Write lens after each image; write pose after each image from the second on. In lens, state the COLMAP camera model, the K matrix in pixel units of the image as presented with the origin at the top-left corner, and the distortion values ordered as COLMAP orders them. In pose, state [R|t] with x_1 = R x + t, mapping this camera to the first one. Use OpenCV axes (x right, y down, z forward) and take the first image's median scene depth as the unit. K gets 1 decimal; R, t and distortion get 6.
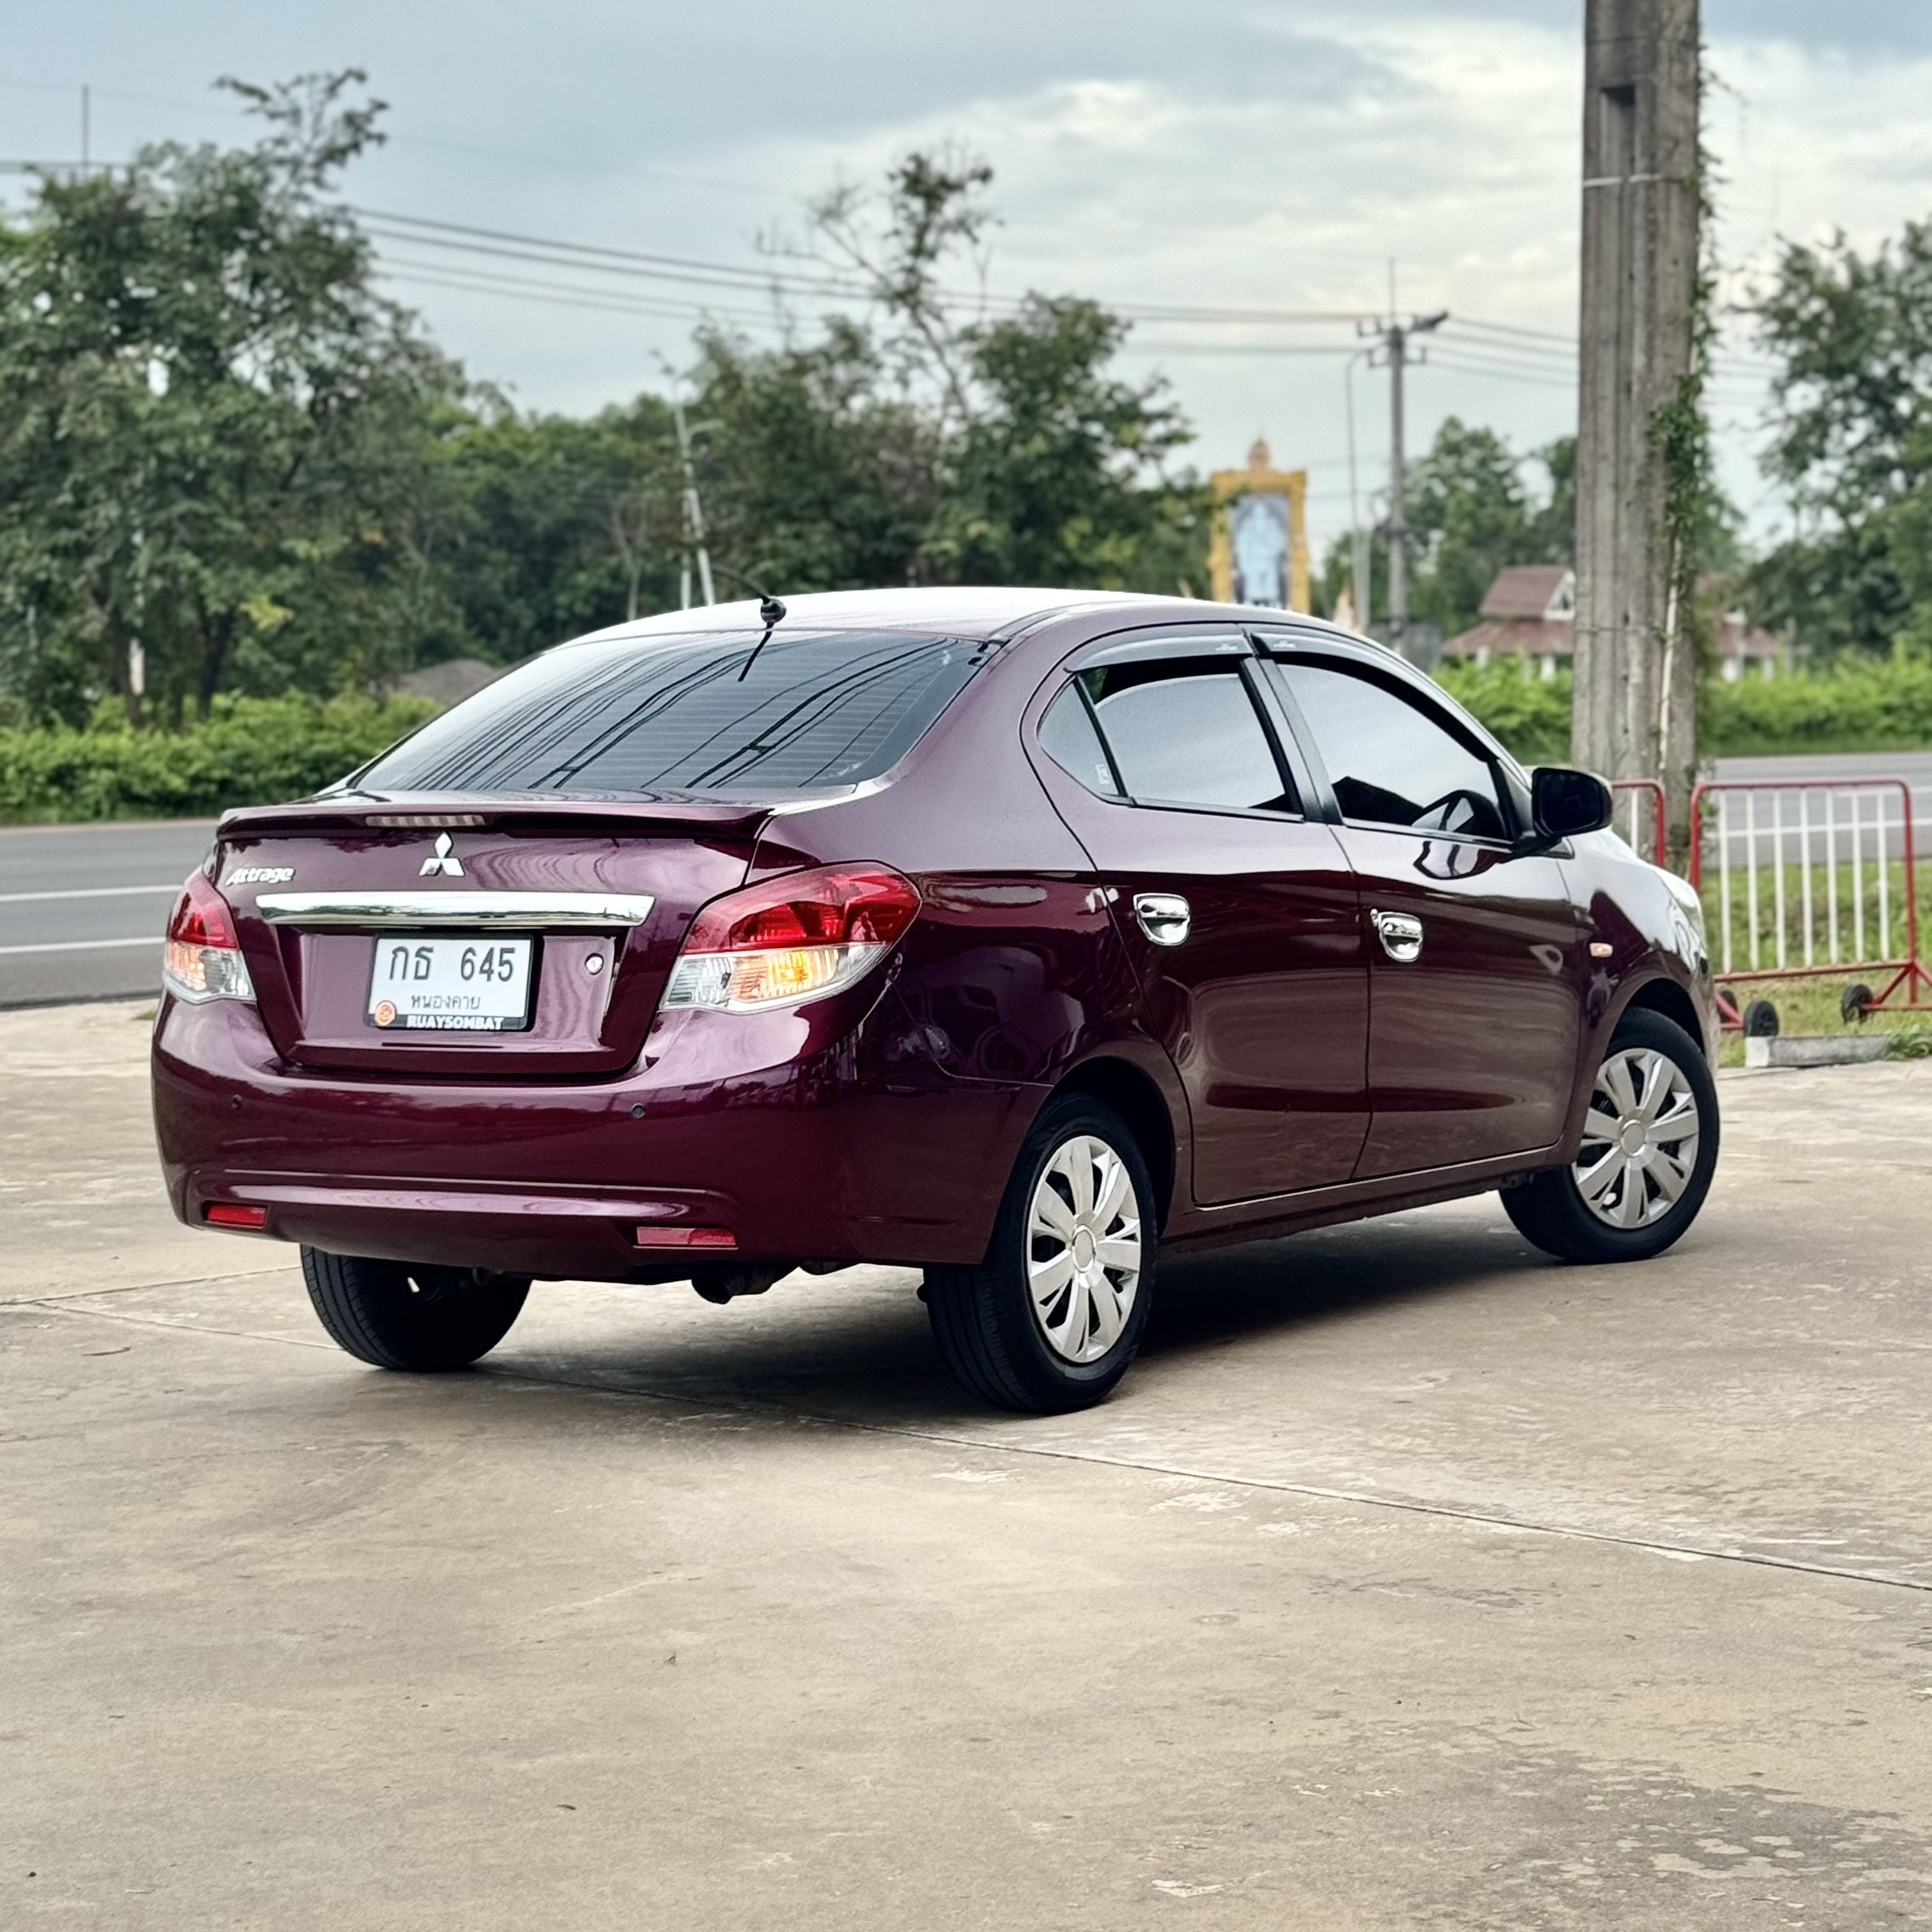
lens RADIAL K [[4641.8, 0, 965.6], [0, 4641.8, 967.5], [0, 0, 1]] dist [0.203751, 0.000000]
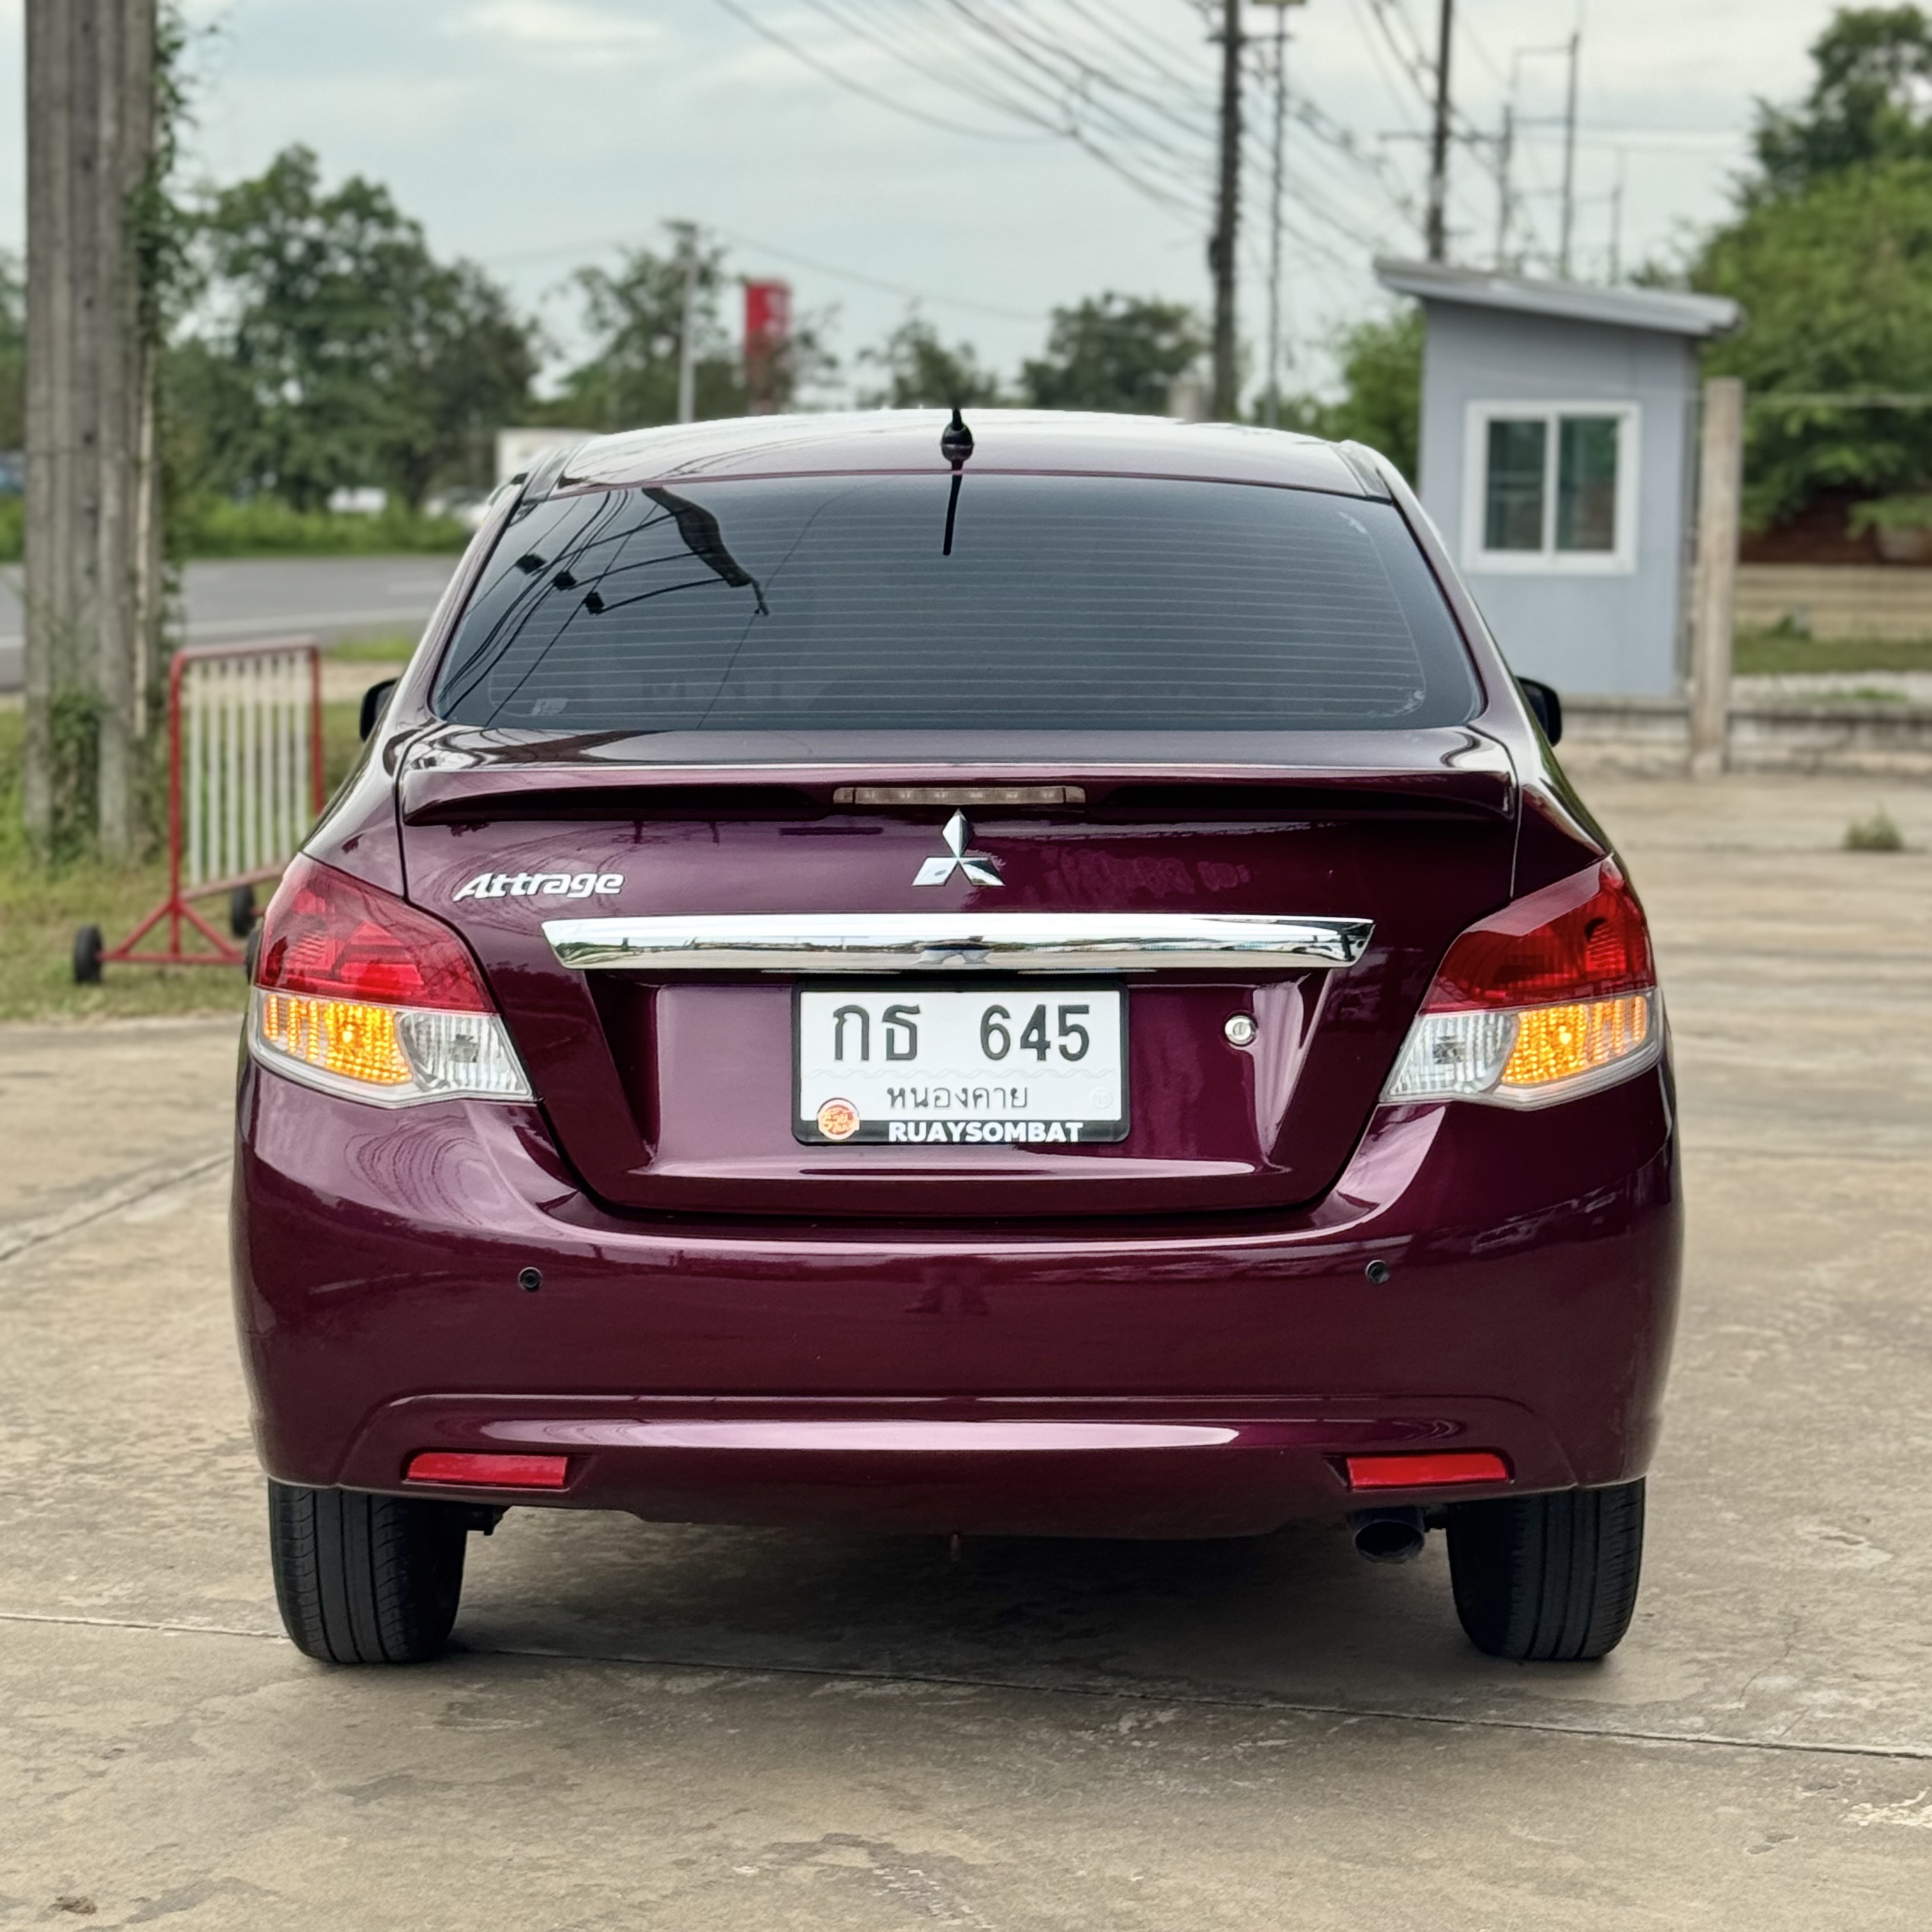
lens RADIAL K [[4641.8, 0, 966.1], [0, 4641.8, 962.6], [0, 0, 1]] dist [0.203751, 0.000000]
pose [[0.853378, -0.032233, 0.520294, -0.415989], [0.012380, 0.999058, 0.041589, -0.034281], [-0.521145, -0.029050, 0.852974, 0.487510]]
